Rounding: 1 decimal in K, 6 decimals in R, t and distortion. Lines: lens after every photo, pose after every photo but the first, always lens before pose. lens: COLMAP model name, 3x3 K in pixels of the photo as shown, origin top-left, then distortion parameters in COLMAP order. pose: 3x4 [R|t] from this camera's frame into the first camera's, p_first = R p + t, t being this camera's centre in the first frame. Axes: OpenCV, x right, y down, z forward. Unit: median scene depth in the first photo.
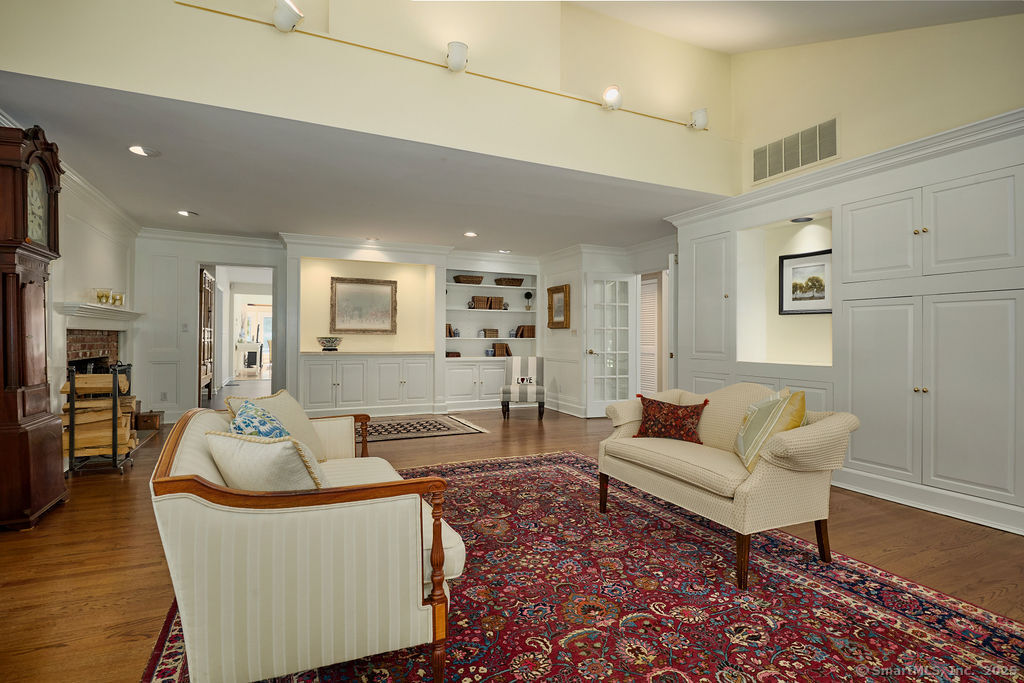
lens RADIAL K [[496.3, 0, 510.4], [0, 496.3, 336.2], [0, 0, 1]] dist [-0.002708, -0.003817]
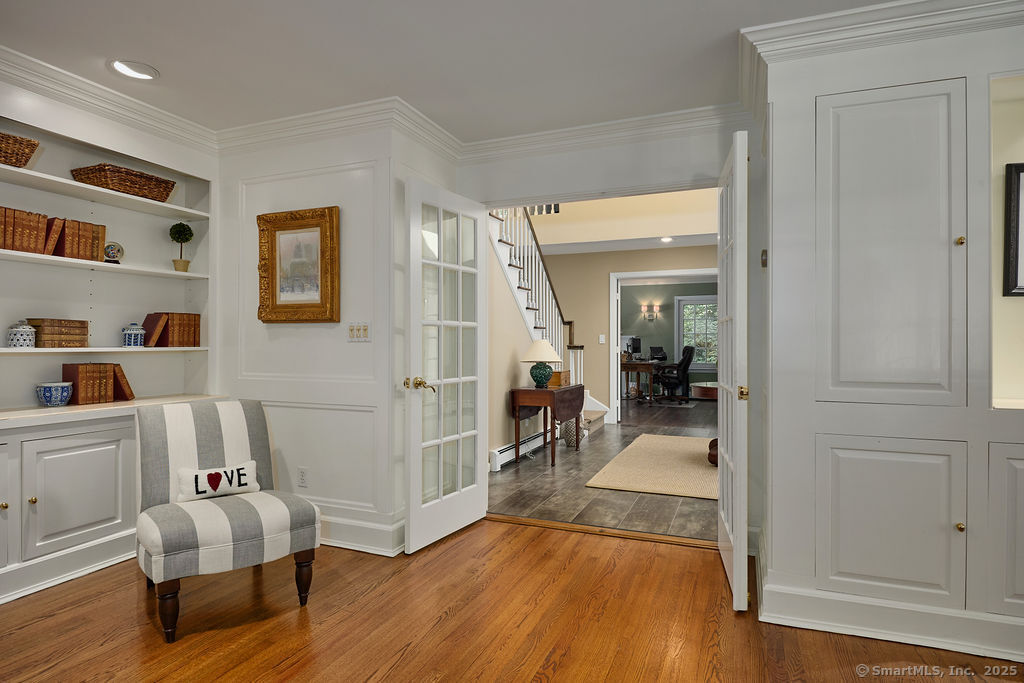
lens RADIAL K [[564.4, 0, 521.8], [0, 564.4, 339.2], [0, 0, 1]] dist [-0.003764, -0.001105]
pose [[0.722045, 0.002372, 0.691842, -0.076694], [-0.001471, 0.999997, -0.001894, -0.001689], [-0.691844, 0.000349, 0.722046, 0.556935]]
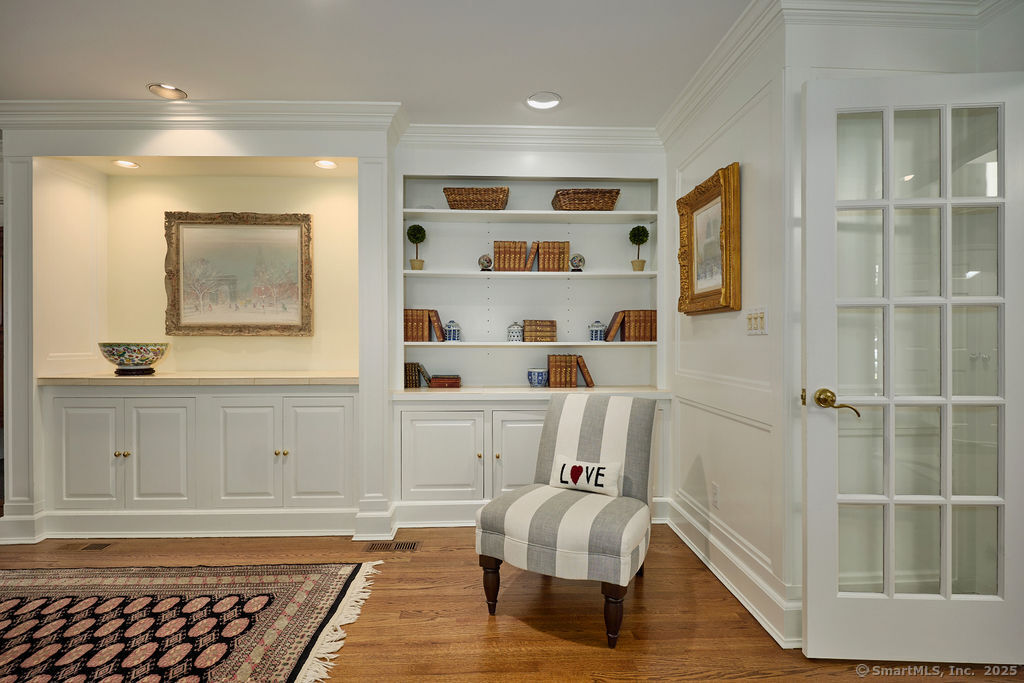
lens RADIAL K [[496.3, 0, 514.0], [0, 496.3, 340.6], [0, 0, 1]] dist [-0.002708, -0.003817]
pose [[0.923917, -0.005842, -0.382548, 0.101988], [0.008218, 0.999956, 0.004577, 0.000411], [0.382504, -0.007372, 0.923924, 0.635916]]
